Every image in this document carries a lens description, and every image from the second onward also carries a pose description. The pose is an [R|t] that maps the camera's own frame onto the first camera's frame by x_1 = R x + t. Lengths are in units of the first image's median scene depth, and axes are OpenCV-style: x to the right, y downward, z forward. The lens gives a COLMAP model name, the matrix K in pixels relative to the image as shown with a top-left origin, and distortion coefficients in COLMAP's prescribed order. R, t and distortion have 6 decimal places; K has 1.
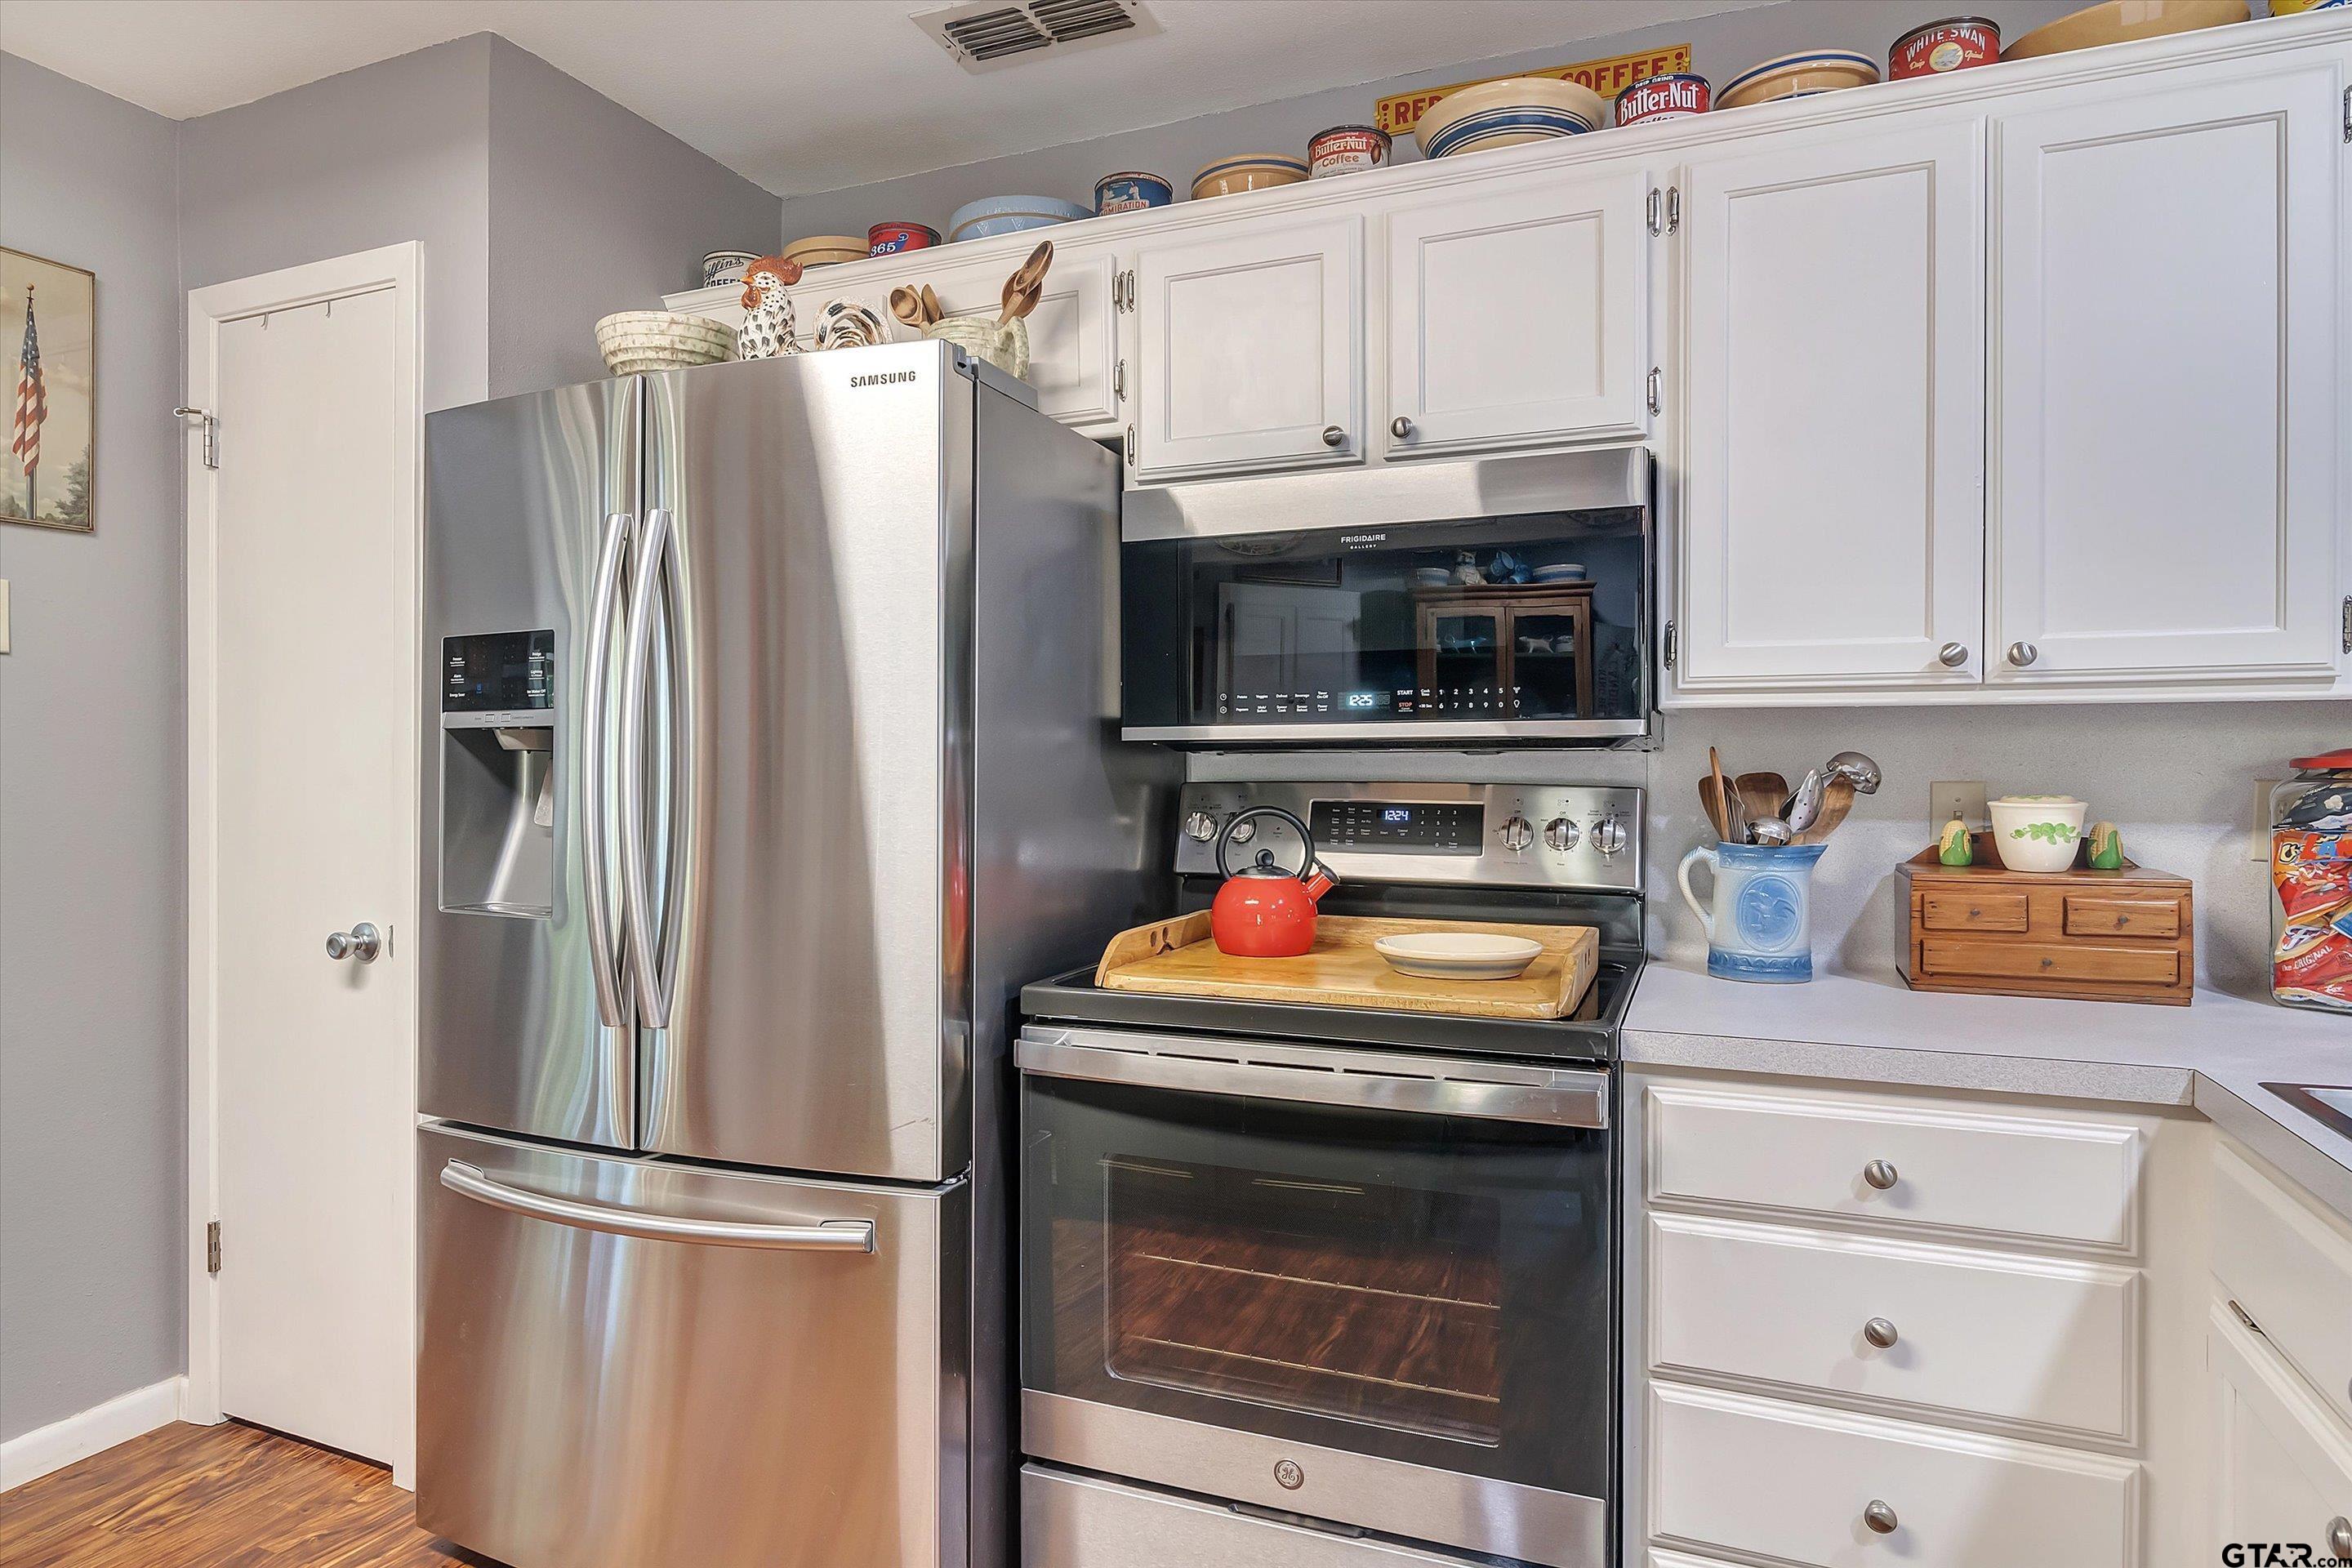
lens RADIAL K [[1123.3, 0, 1174.8], [0, 1123.3, 765.6], [0, 0, 1]] dist [-0.001779, 0.000278]
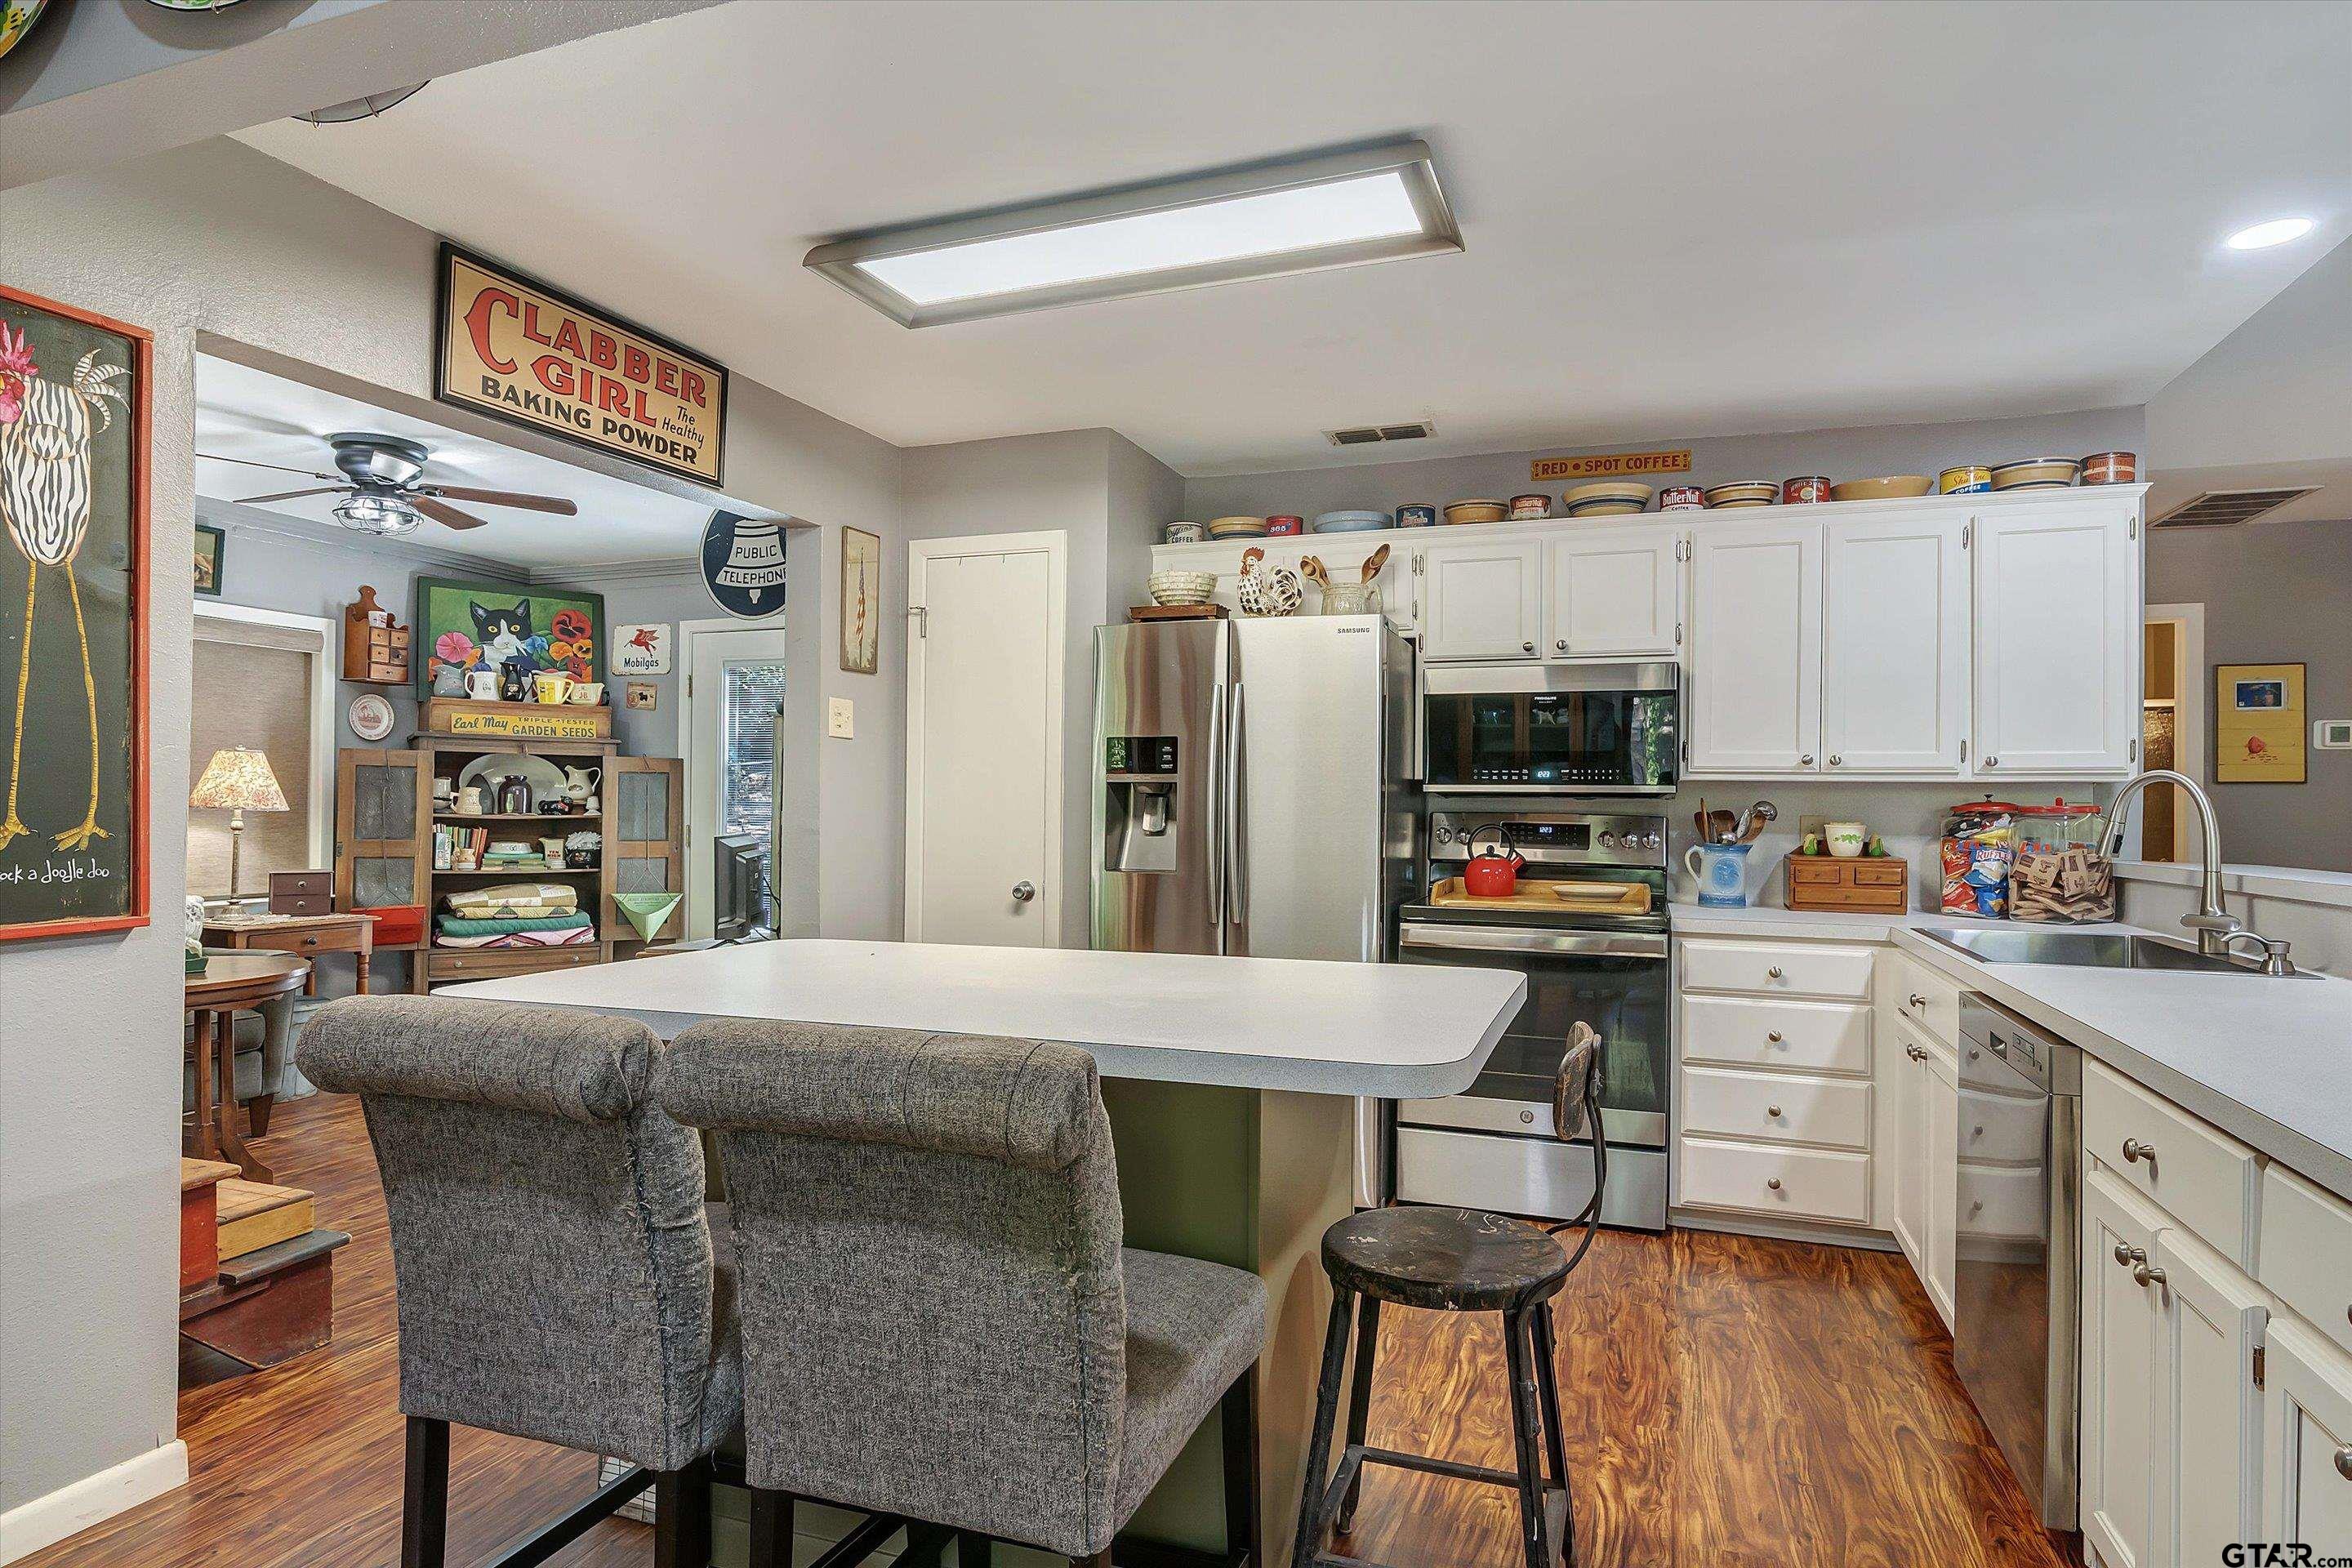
lens RADIAL K [[1200.5, 0, 1174.5], [0, 1200.5, 789.3], [0, 0, 1]] dist [0.000478, 0.000116]
pose [[0.995853, 0.011630, 0.090226, -0.729826], [-0.010957, 0.999908, -0.007953, -0.003973], [-0.090310, 0.006931, 0.995890, -1.188284]]
